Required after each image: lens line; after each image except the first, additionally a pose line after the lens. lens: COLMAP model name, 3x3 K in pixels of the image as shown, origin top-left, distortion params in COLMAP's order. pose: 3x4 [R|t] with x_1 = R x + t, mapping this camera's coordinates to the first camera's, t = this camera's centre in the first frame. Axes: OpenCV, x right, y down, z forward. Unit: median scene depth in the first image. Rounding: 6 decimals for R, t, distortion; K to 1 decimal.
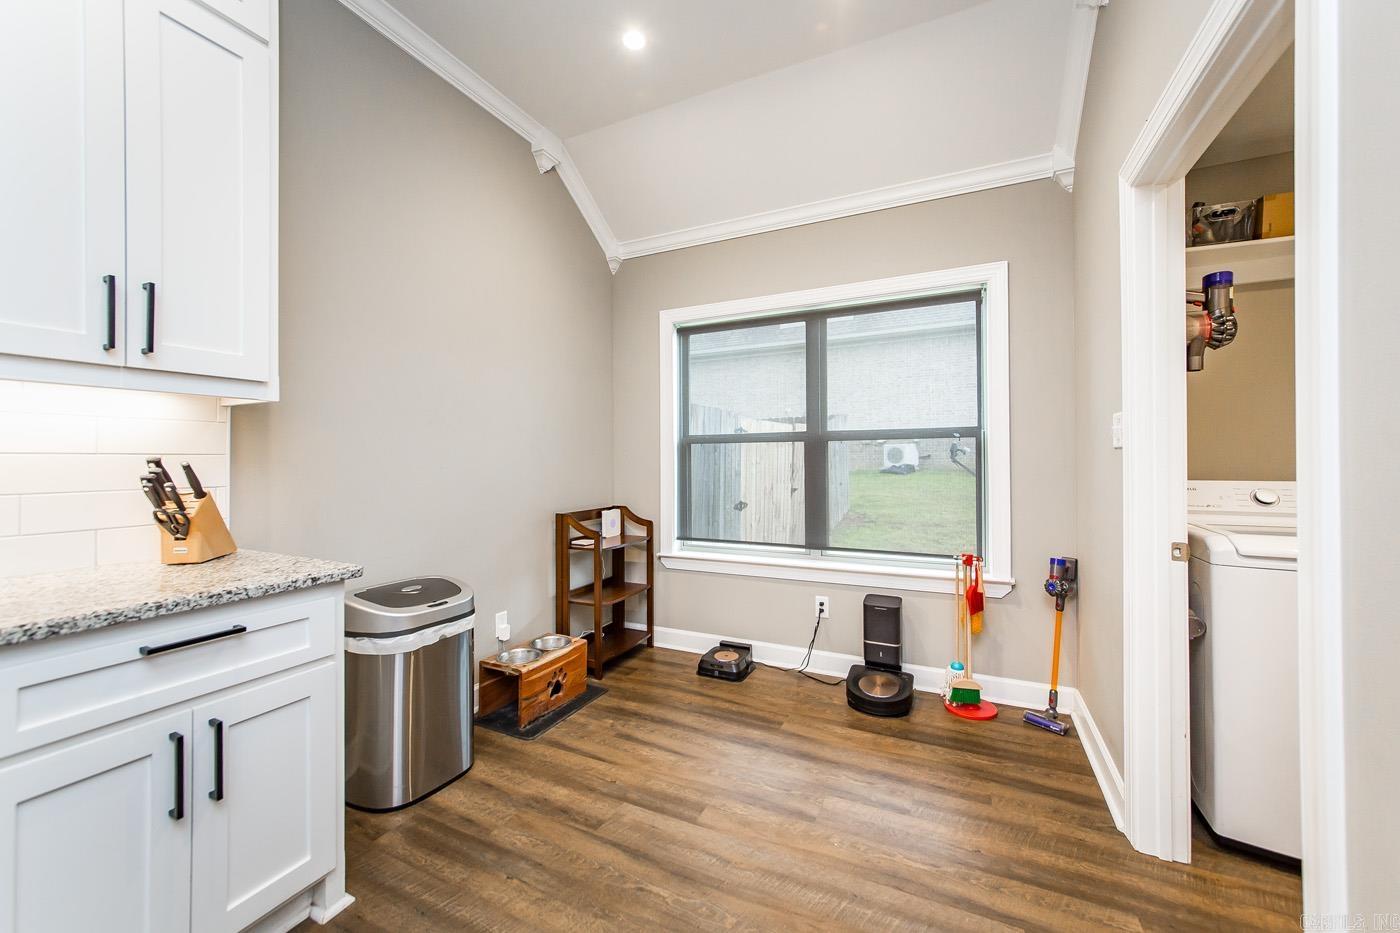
lens RADIAL K [[549.9, 0, 701.0], [0, 549.9, 460.4], [0, 0, 1]] dist [0.002904, -0.000409]
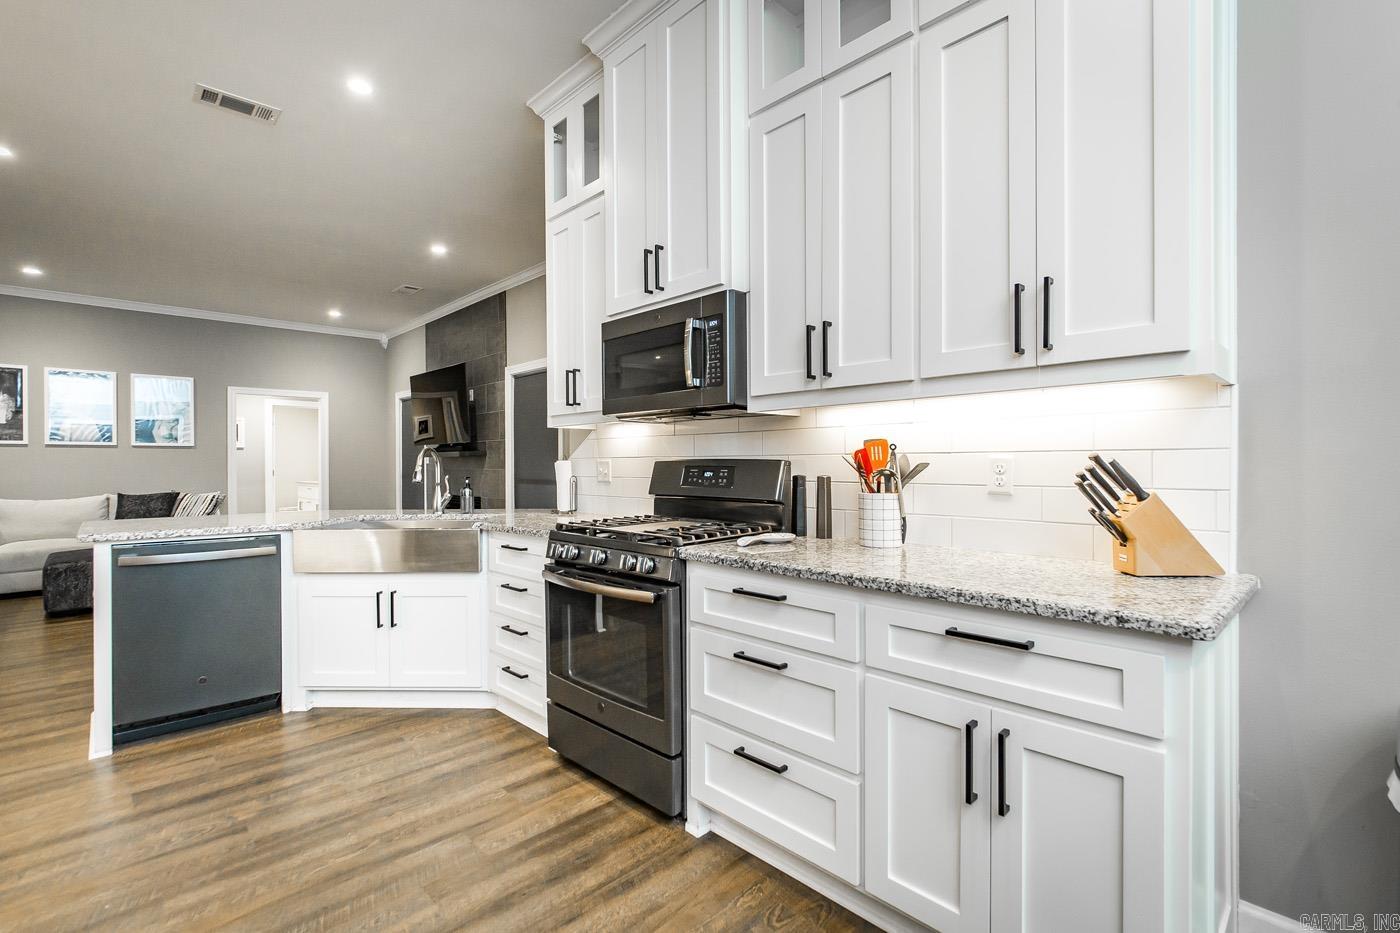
lens RADIAL K [[651.7, 0, 707.7], [0, 651.7, 469.8], [0, 0, 1]] dist [-0.003425, -0.000153]
pose [[-0.355959, 0.014506, -0.934389, 0.121541], [0.007086, 0.999893, 0.012823, 0.001422], [0.934475, -0.002057, -0.356023, 0.329391]]
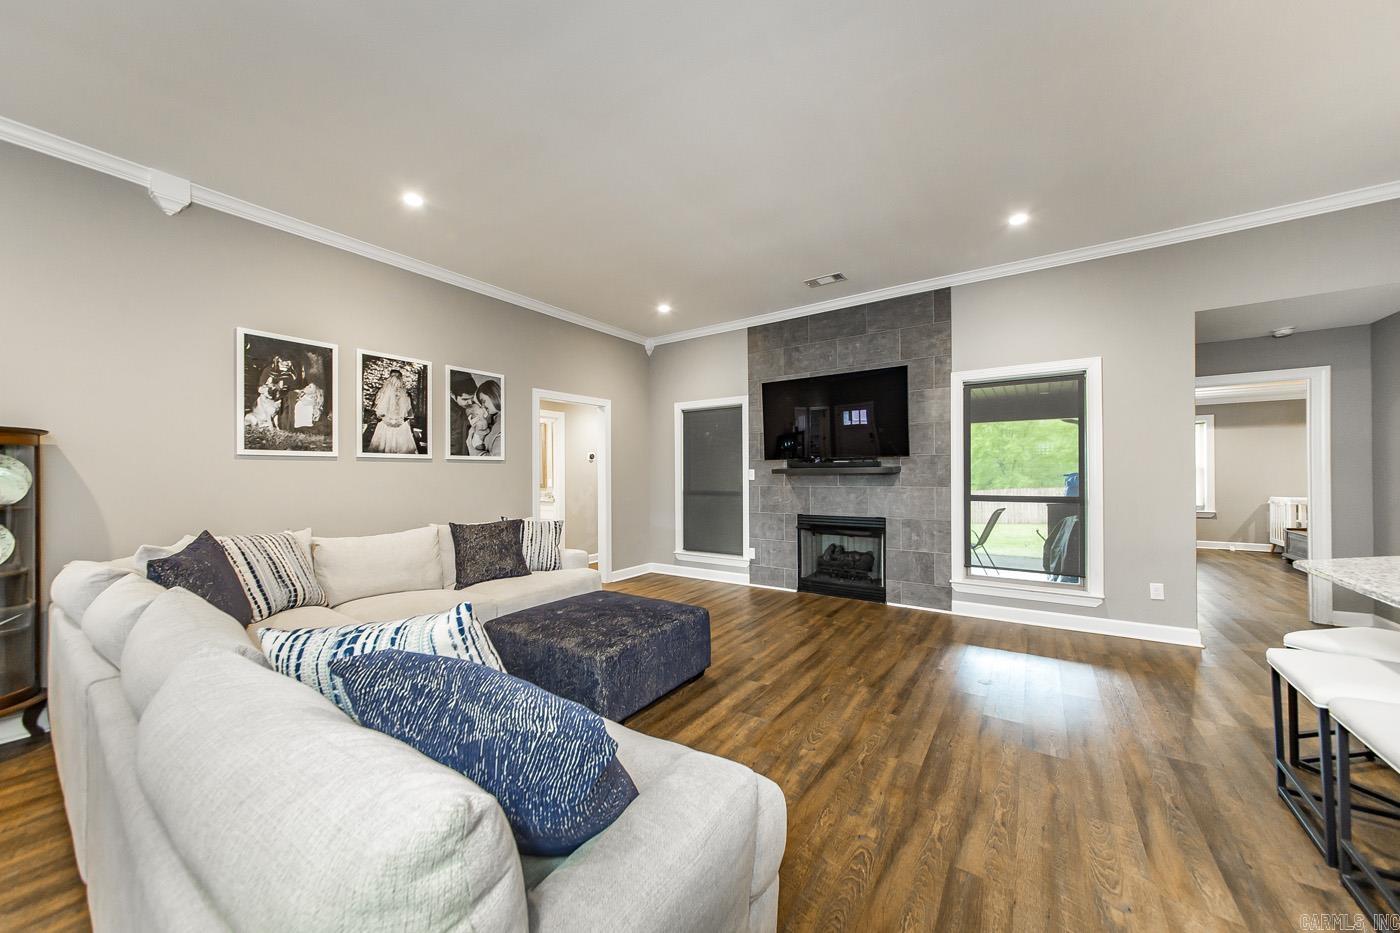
lens RADIAL K [[506.4, 0, 693.7], [0, 506.4, 471.0], [0, 0, 1]] dist [-0.000414, 0.000515]
pose [[-0.158924, 0.000213, -0.987291, -0.087072], [0.009713, 0.999952, -0.001347, -0.034228], [0.987243, -0.009804, -0.158919, -1.823348]]
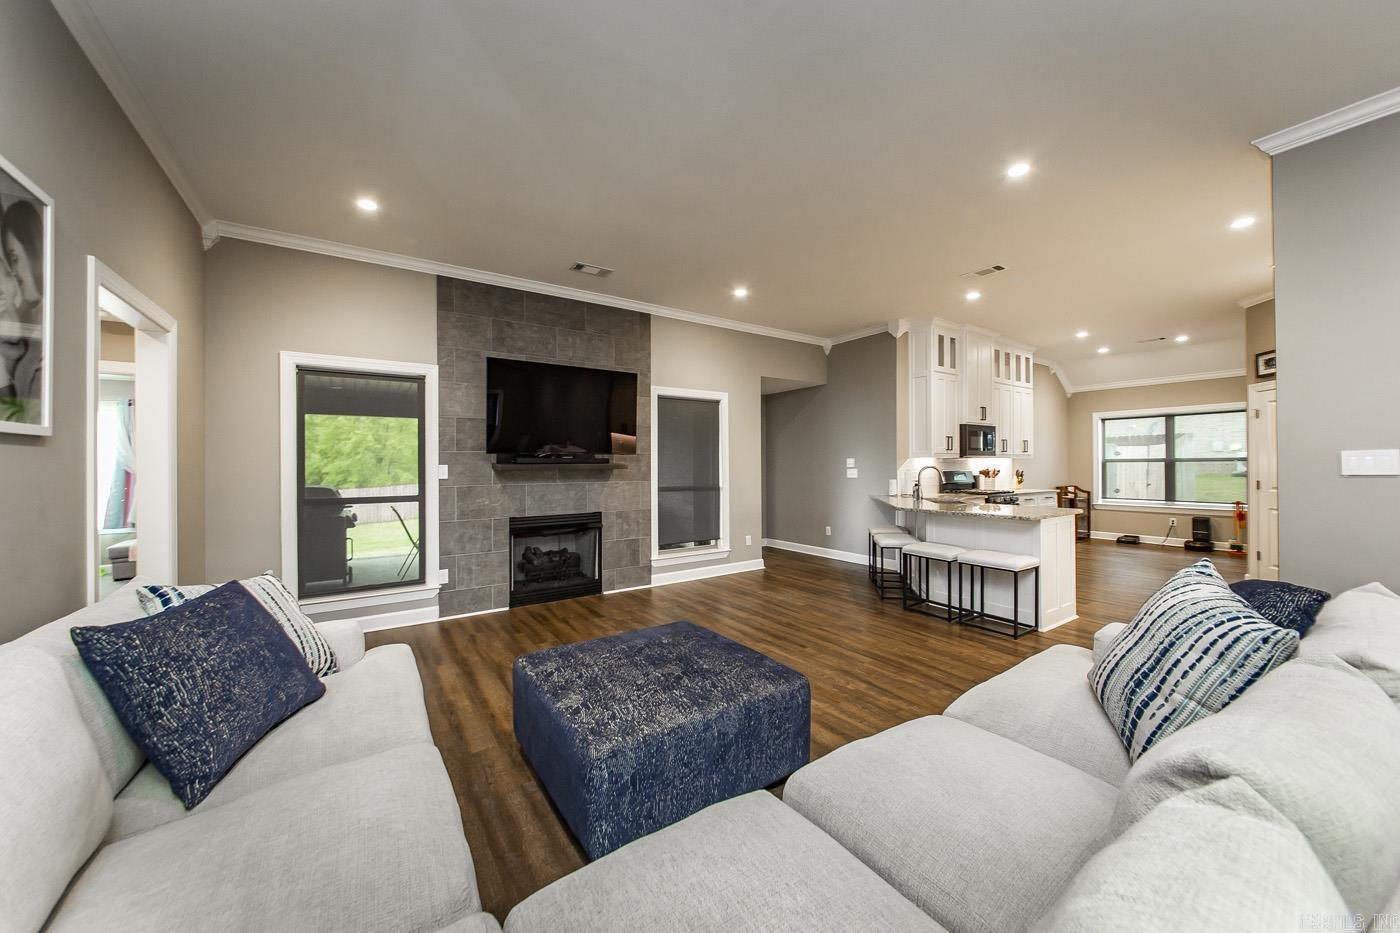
lens RADIAL K [[506.4, 0, 708.5], [0, 506.4, 465.1], [0, 0, 1]] dist [-0.000414, 0.000515]
pose [[0.871784, -0.000701, -0.489890, -0.699816], [0.002824, 0.999990, 0.003596, -0.044982], [0.489882, -0.004519, 0.871777, -2.897504]]
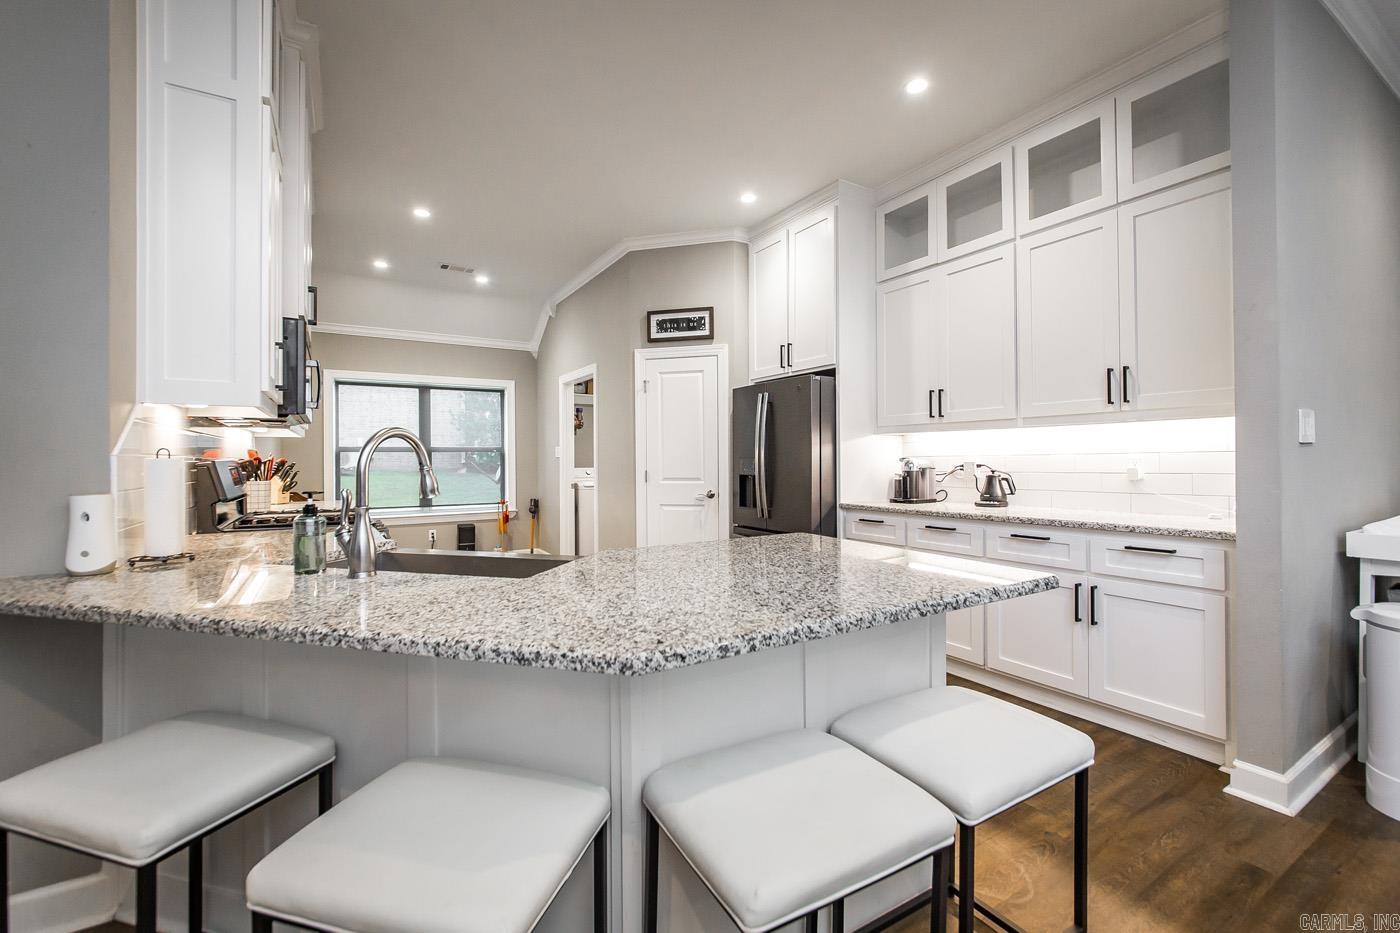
lens RADIAL K [[584.7, 0, 699.4], [0, 584.7, 462.6], [0, 0, 1]] dist [-0.005563, -0.000095]
pose [[0.557871, 0.003413, 0.829920, -1.220944], [-0.002683, 0.999994, -0.002309, 0.005032], [-0.829923, -0.000939, 0.557877, -1.212216]]
